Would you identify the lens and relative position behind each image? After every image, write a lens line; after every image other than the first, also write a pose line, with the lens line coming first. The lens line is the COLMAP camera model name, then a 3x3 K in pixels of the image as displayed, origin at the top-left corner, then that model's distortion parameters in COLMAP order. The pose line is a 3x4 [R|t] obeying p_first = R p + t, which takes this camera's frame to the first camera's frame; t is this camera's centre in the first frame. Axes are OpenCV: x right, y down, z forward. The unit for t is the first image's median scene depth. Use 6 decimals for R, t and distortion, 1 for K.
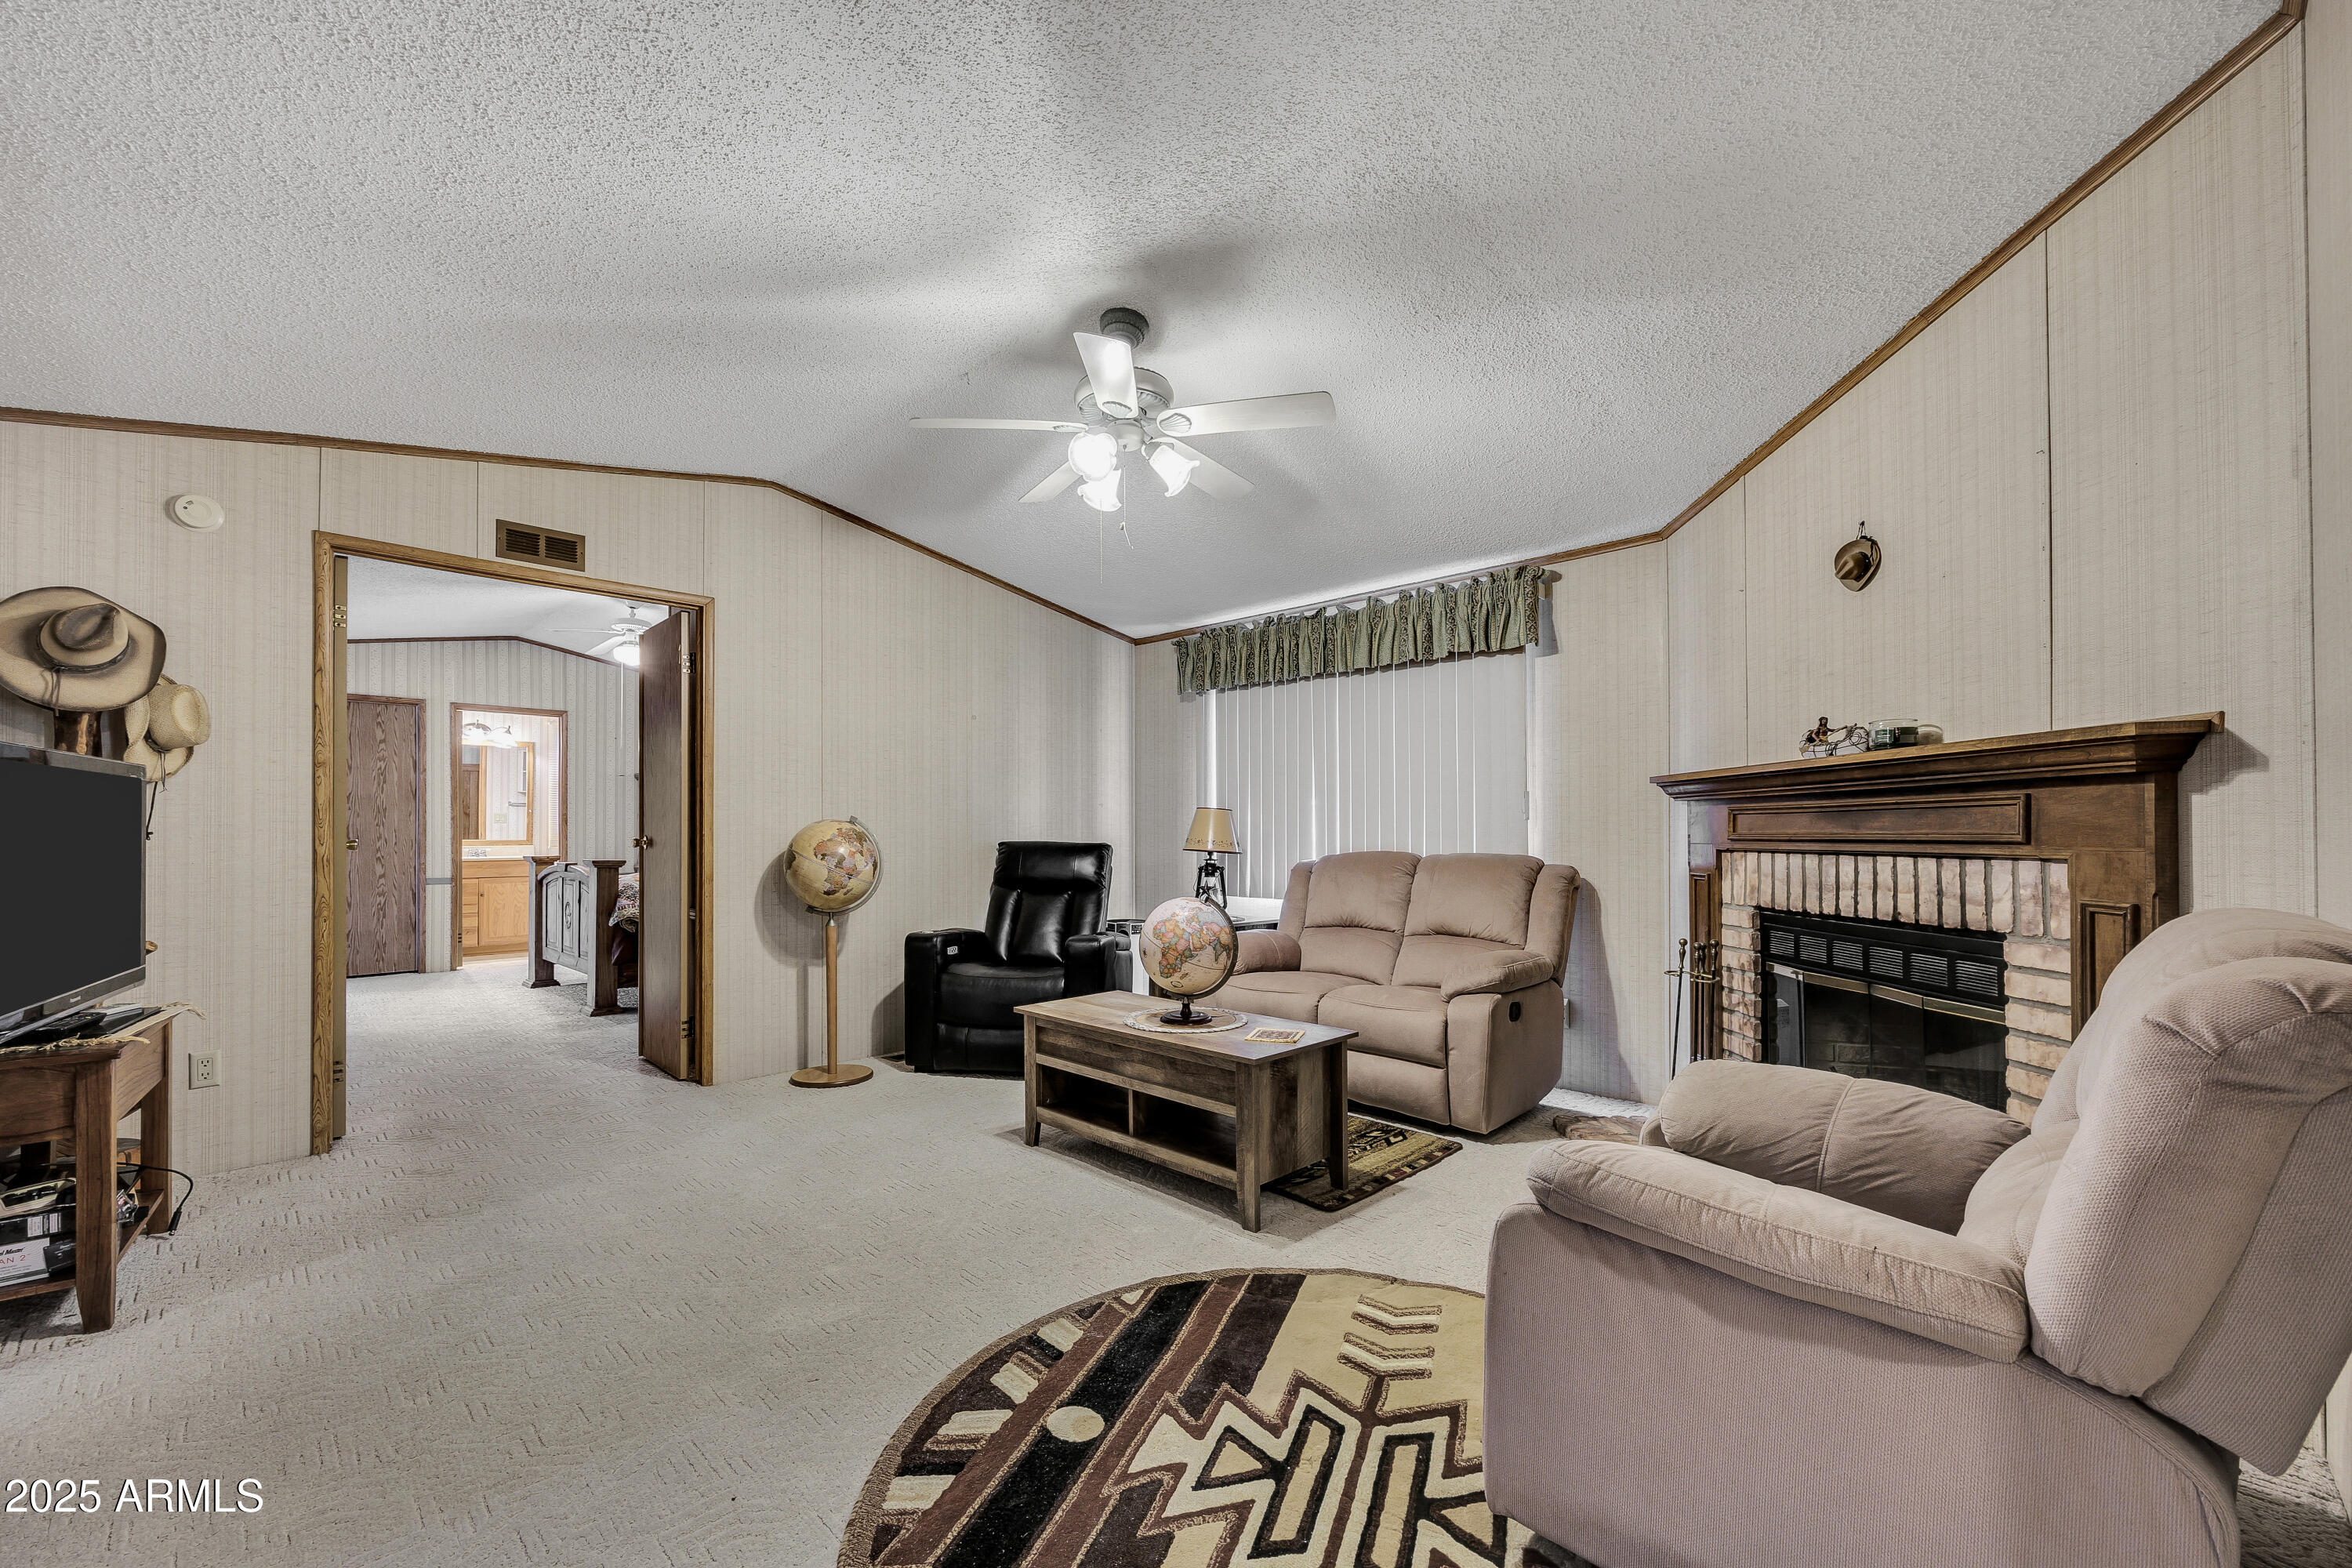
lens RADIAL K [[983.0, 0, 1177.0], [0, 983.0, 820.1], [0, 0, 1]] dist [0.000519, -0.000177]
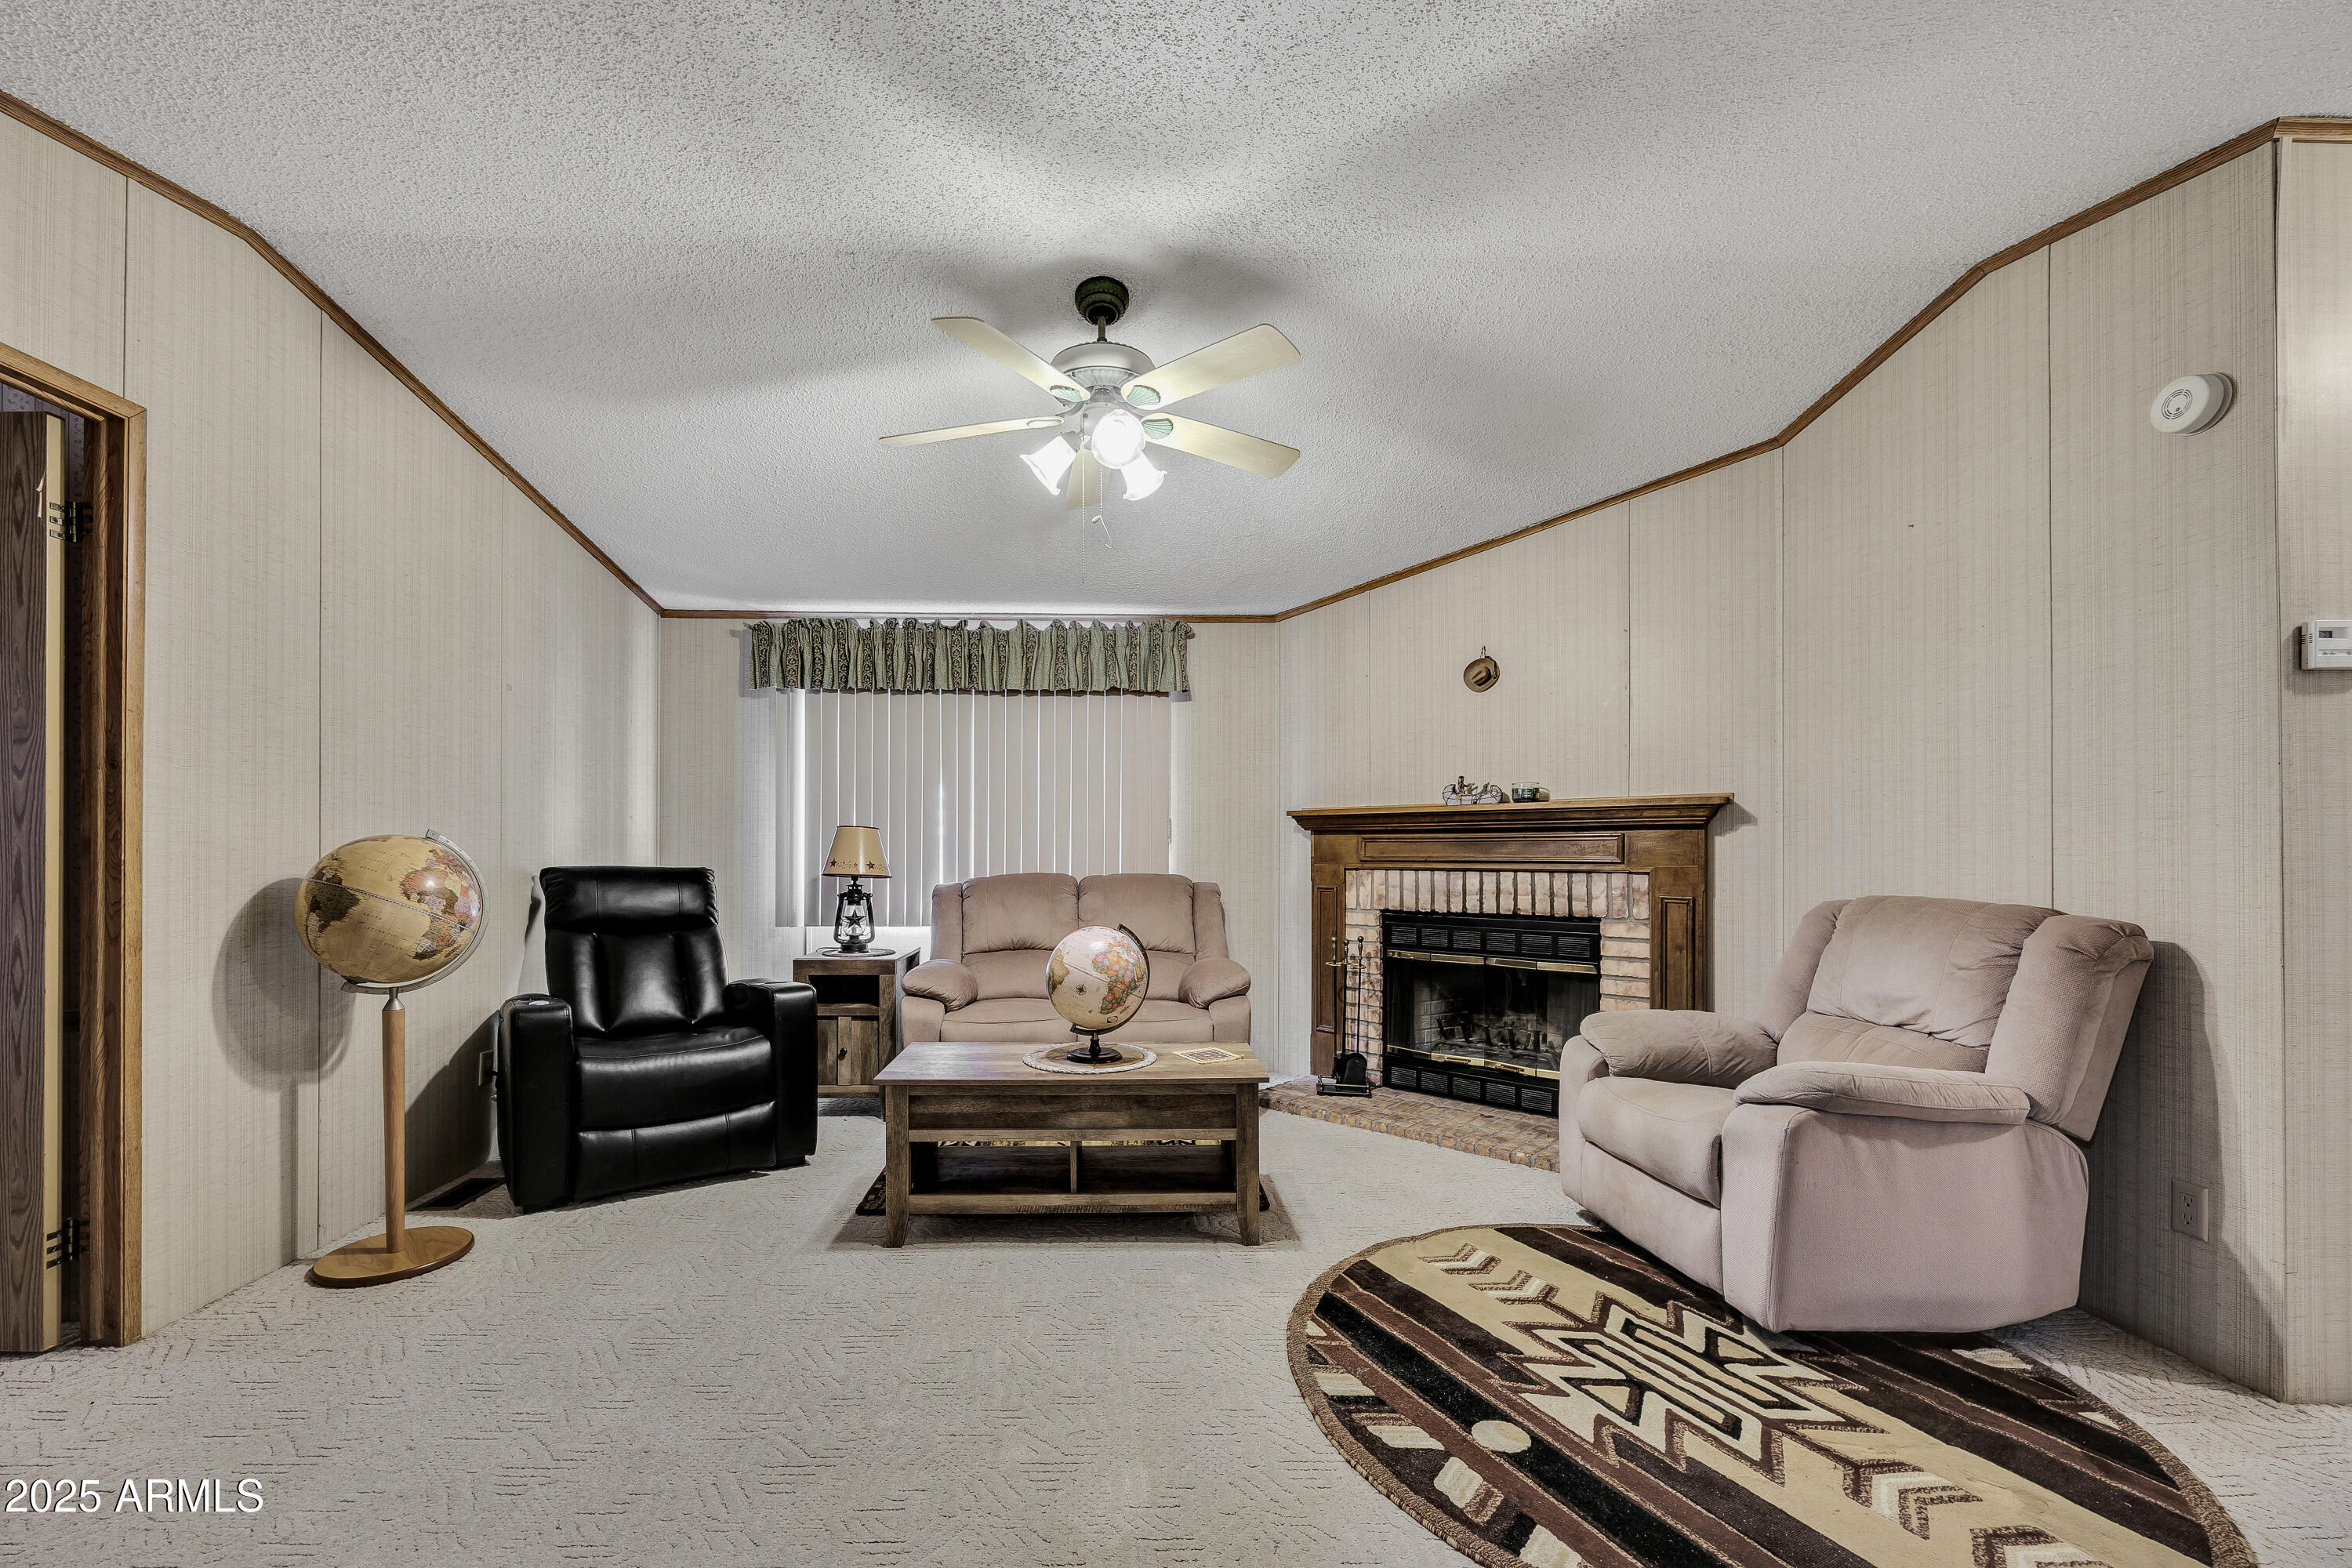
lens RADIAL K [[956.7, 0, 1170.3], [0, 956.7, 844.2], [0, 0, 1]] dist [-0.003107, -0.000203]
pose [[0.677700, 0.006792, 0.735307, -0.670677], [-0.011245, 0.999936, 0.001128, -0.001374], [-0.735253, -0.009033, 0.677733, 0.362960]]
